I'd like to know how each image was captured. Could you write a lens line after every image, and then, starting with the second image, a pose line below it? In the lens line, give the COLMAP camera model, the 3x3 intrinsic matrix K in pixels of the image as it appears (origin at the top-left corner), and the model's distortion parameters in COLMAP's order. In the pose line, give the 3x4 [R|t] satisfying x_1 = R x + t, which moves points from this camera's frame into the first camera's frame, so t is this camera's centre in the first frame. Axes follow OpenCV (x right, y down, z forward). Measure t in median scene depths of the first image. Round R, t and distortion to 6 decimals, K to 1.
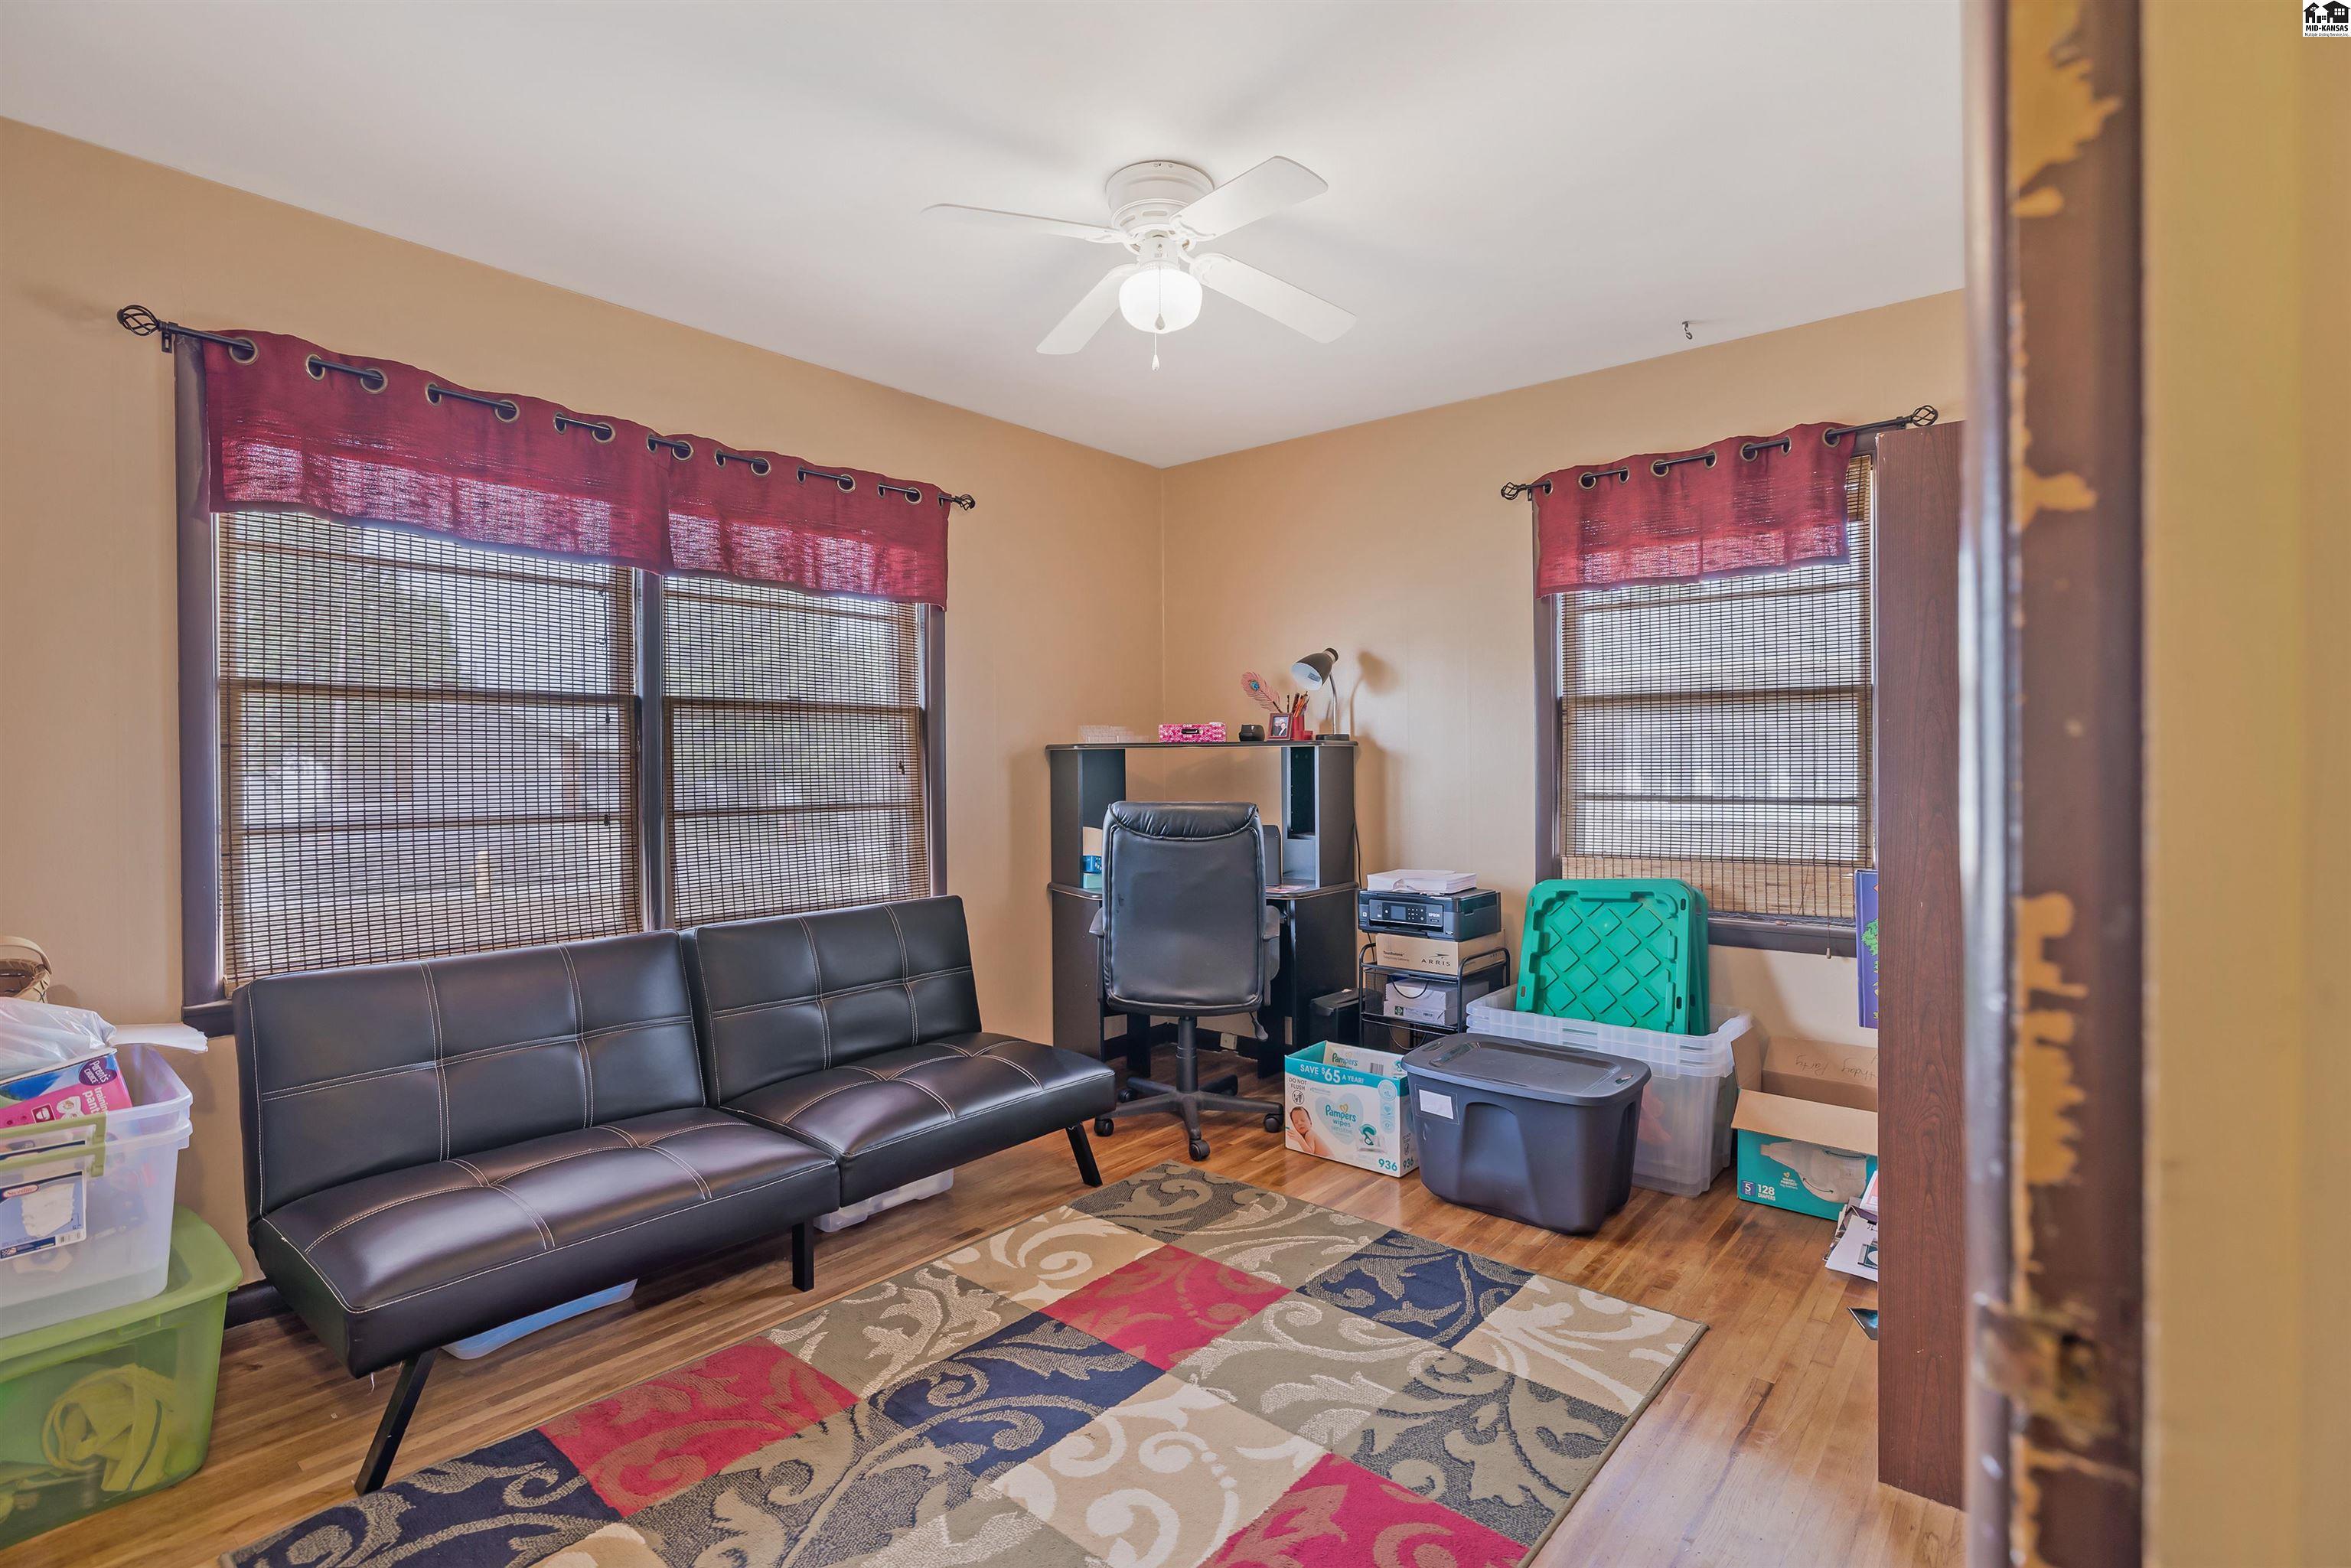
lens RADIAL K [[1100.0, 0, 1186.5], [0, 1100.0, 777.3], [0, 0, 1]] dist [-0.003442, 0.000802]
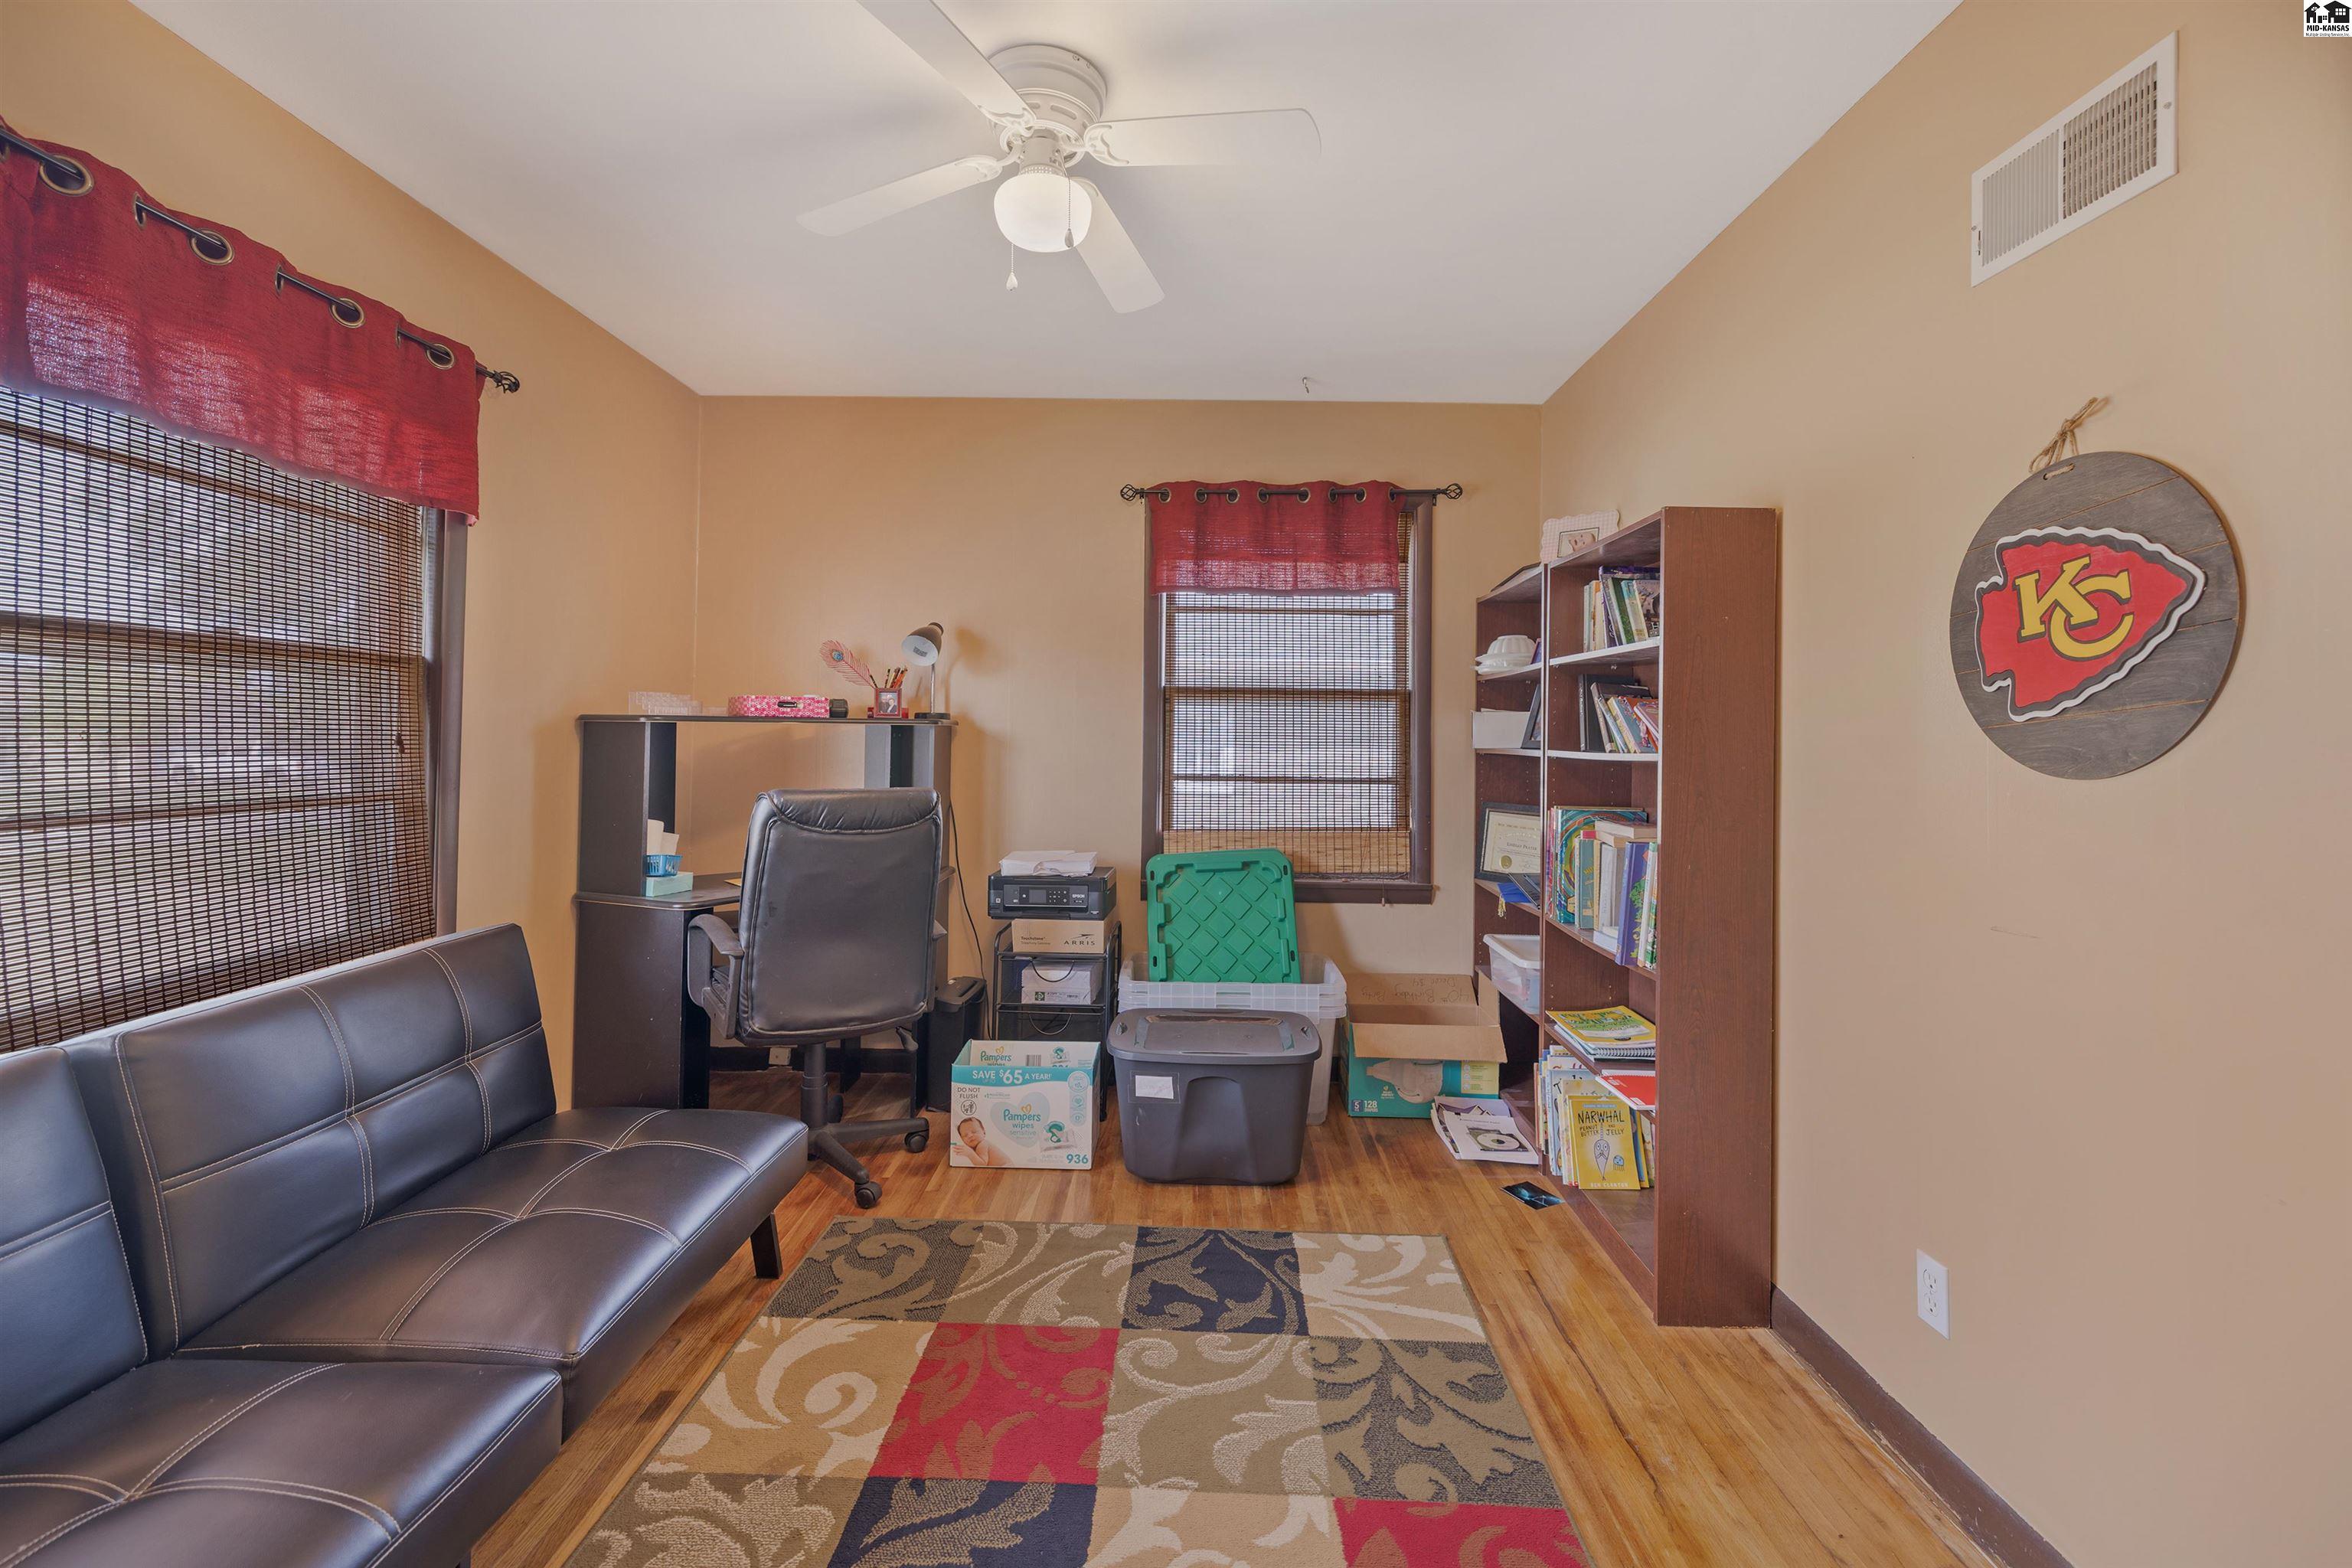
lens RADIAL K [[999.2, 0, 1169.6], [0, 999.2, 719.7], [0, 0, 1]] dist [0.002593, 0.000225]
pose [[0.784248, 0.026911, 0.619863, -0.311714], [-0.008694, 0.999437, -0.032391, -0.008797], [-0.620386, 0.020013, 0.784041, 0.245316]]
